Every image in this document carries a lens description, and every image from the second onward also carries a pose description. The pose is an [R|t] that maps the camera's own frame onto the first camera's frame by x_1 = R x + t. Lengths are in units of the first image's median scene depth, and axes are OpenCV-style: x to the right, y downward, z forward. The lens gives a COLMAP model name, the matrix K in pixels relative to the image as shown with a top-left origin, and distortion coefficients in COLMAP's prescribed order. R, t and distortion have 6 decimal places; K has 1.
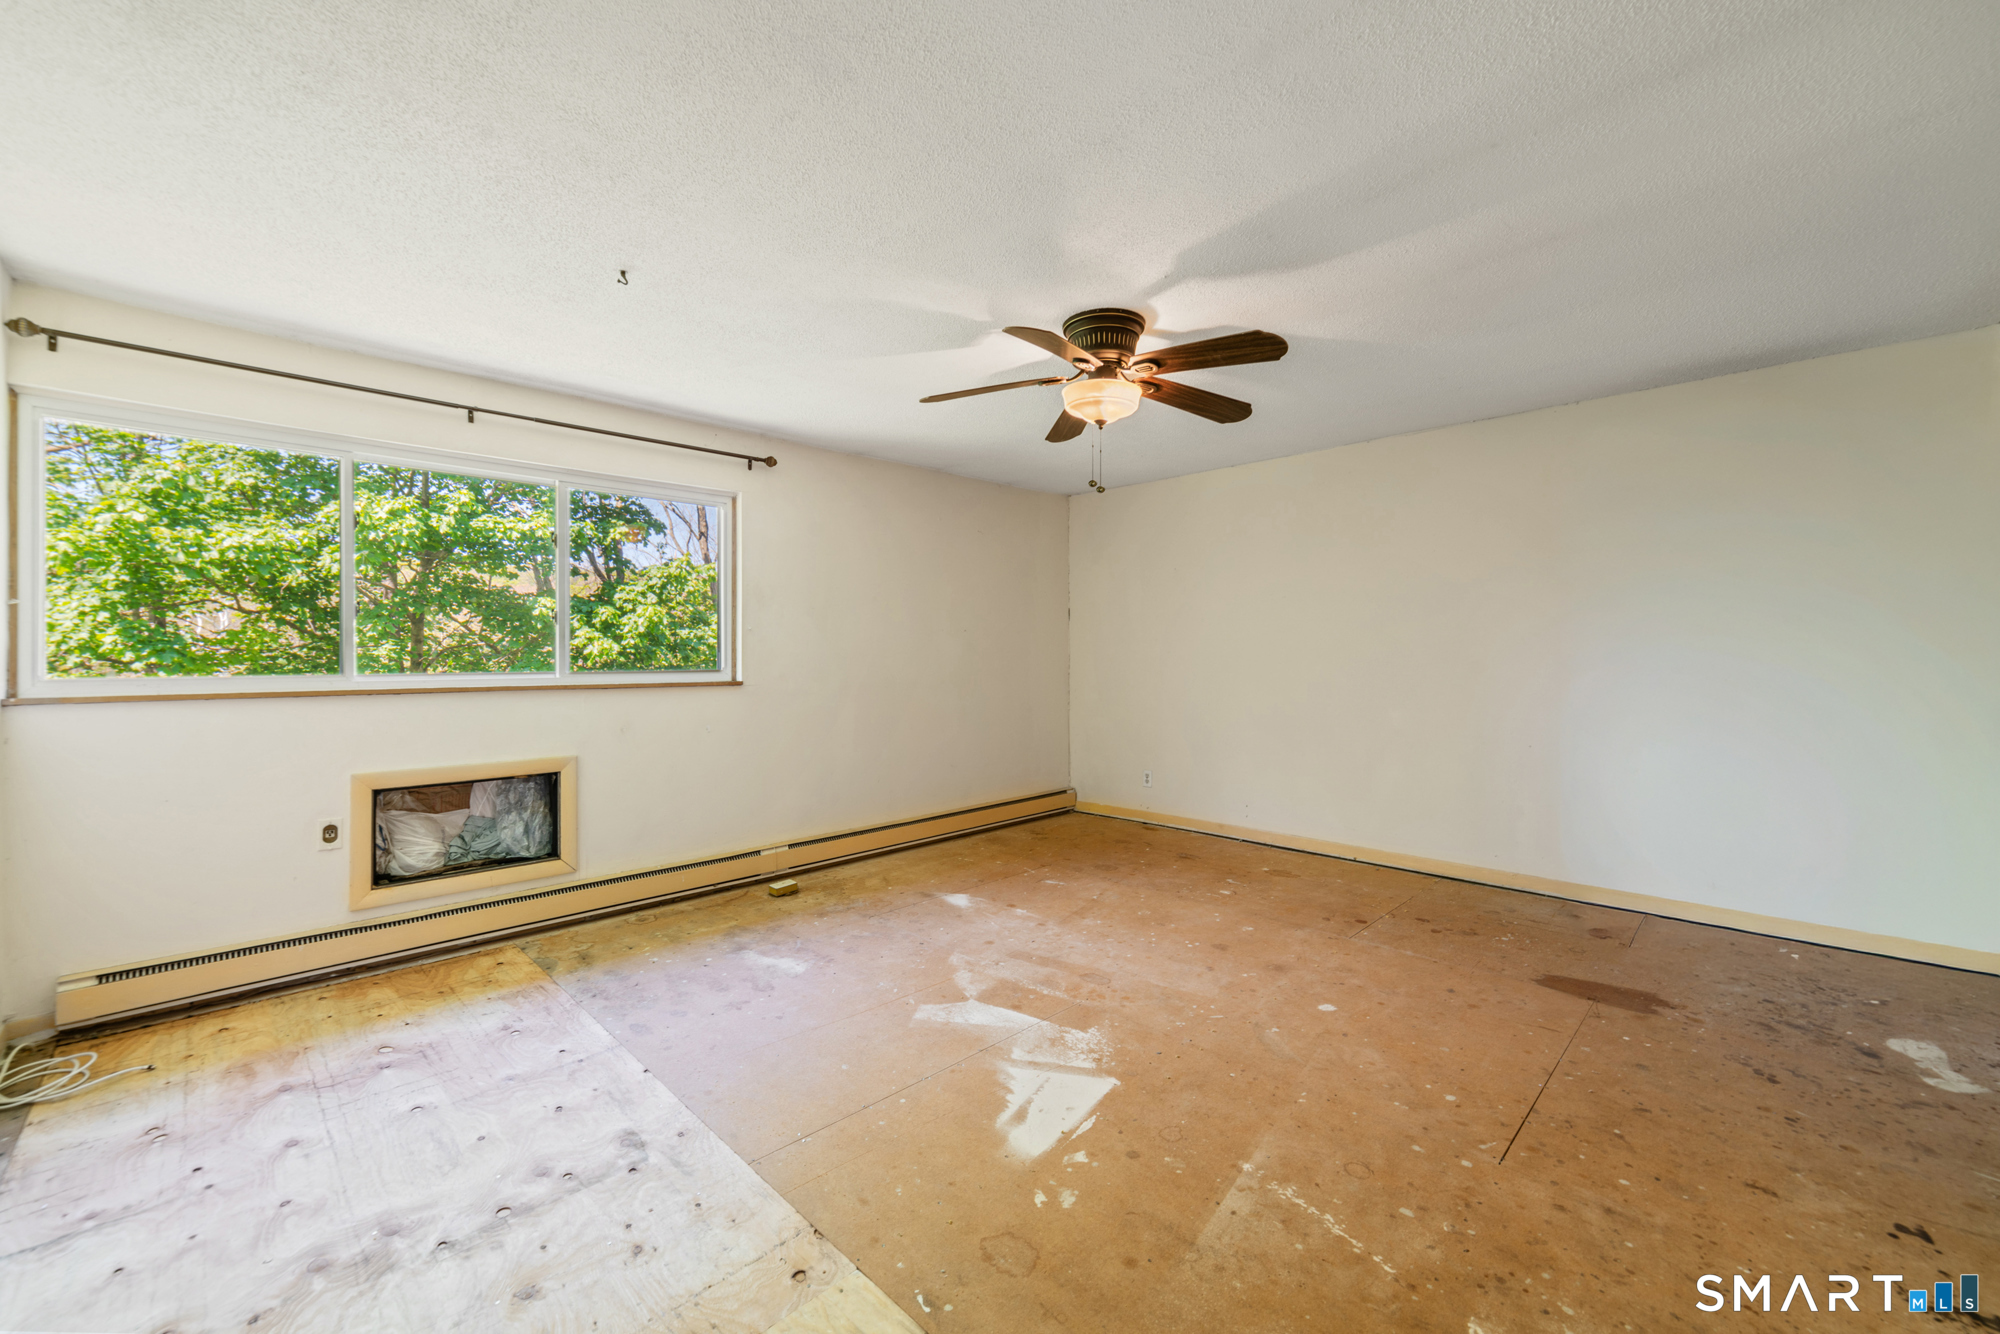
lens RADIAL K [[783.6, 0, 996.3], [0, 783.6, 648.4], [0, 0, 1]] dist [0.000362, 0.000309]
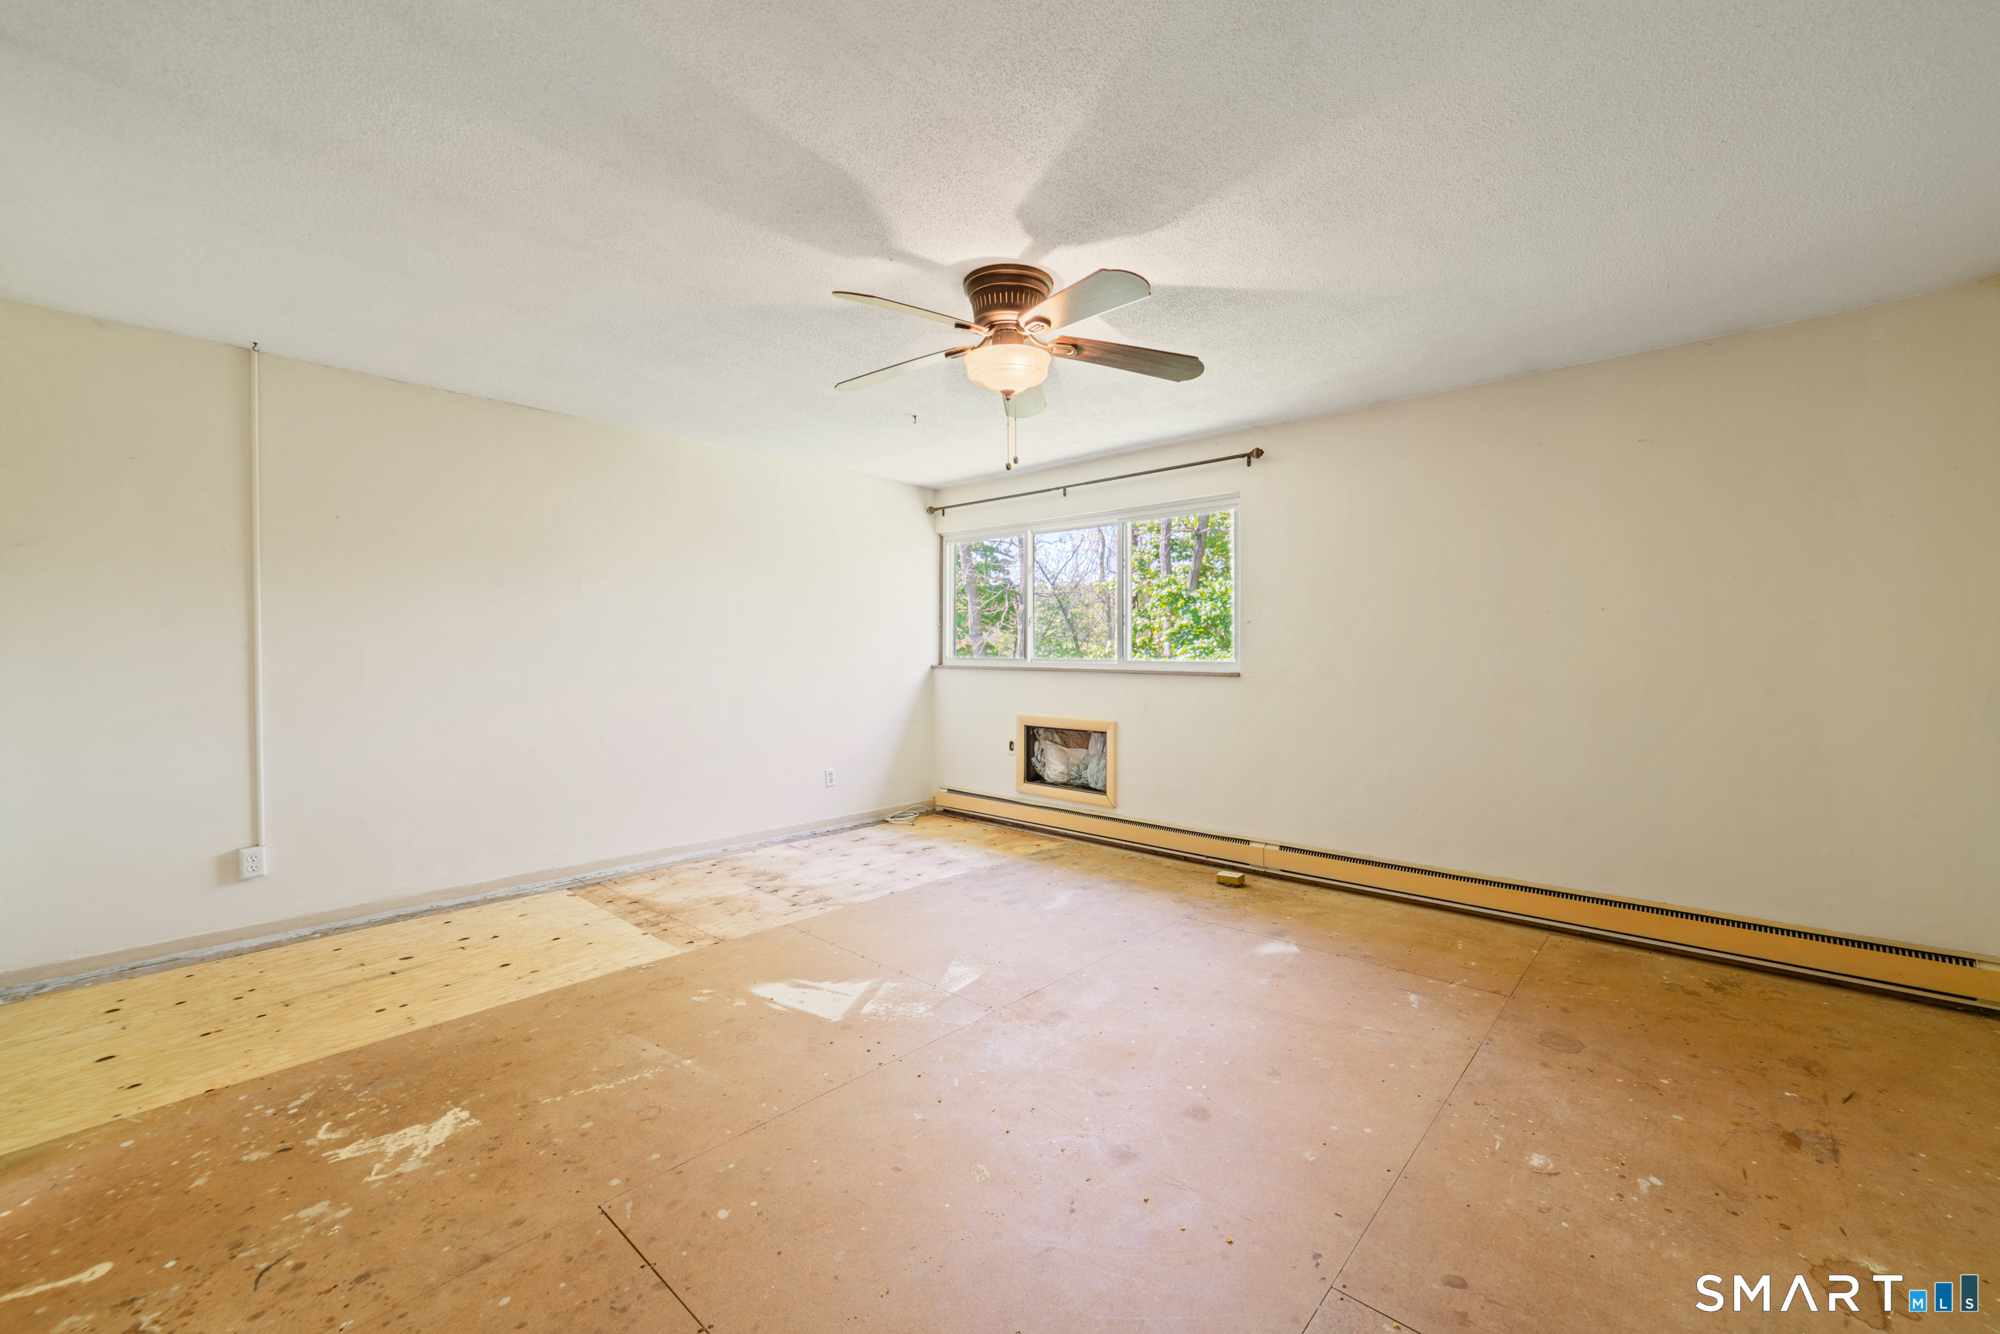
lens RADIAL K [[791.2, 0, 1009.5], [0, 791.2, 650.2], [0, 0, 1]] dist [-0.001363, -0.000252]
pose [[0.071563, 0.005435, -0.997421, 1.146147], [0.004971, 0.999971, 0.005805, 0.005736], [0.997424, -0.005373, 0.071534, 1.019953]]
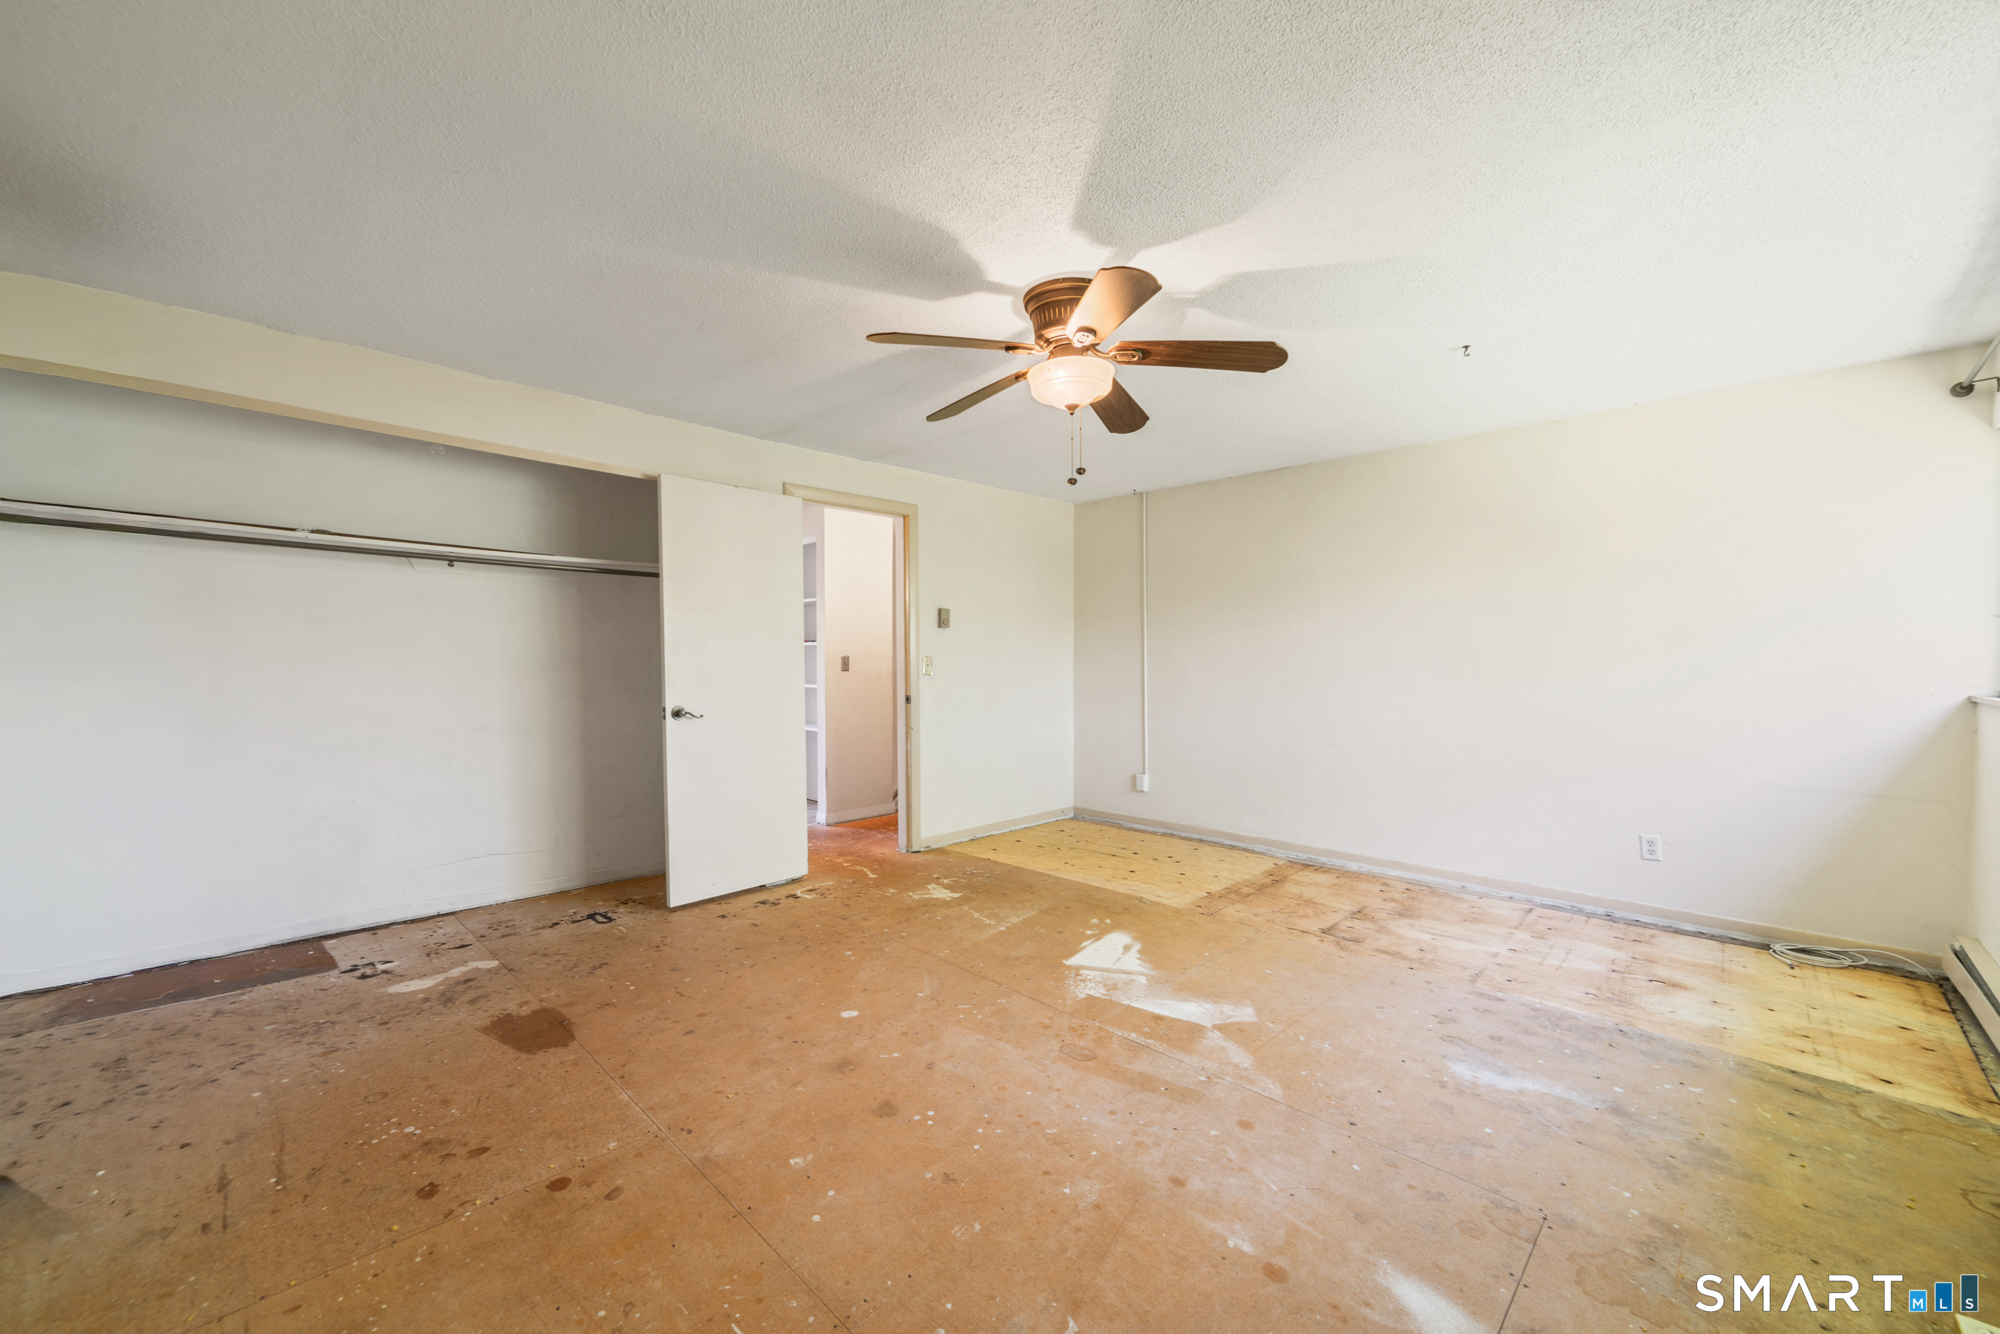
lens RADIAL K [[783.6, 0, 1012.4], [0, 783.6, 681.0], [0, 0, 1]] dist [0.000362, 0.000309]
pose [[-0.999572, 0.003949, -0.028981, 0.250497], [0.003366, 0.999792, 0.020128, 0.012222], [0.029055, 0.020022, -0.999377, 2.088246]]
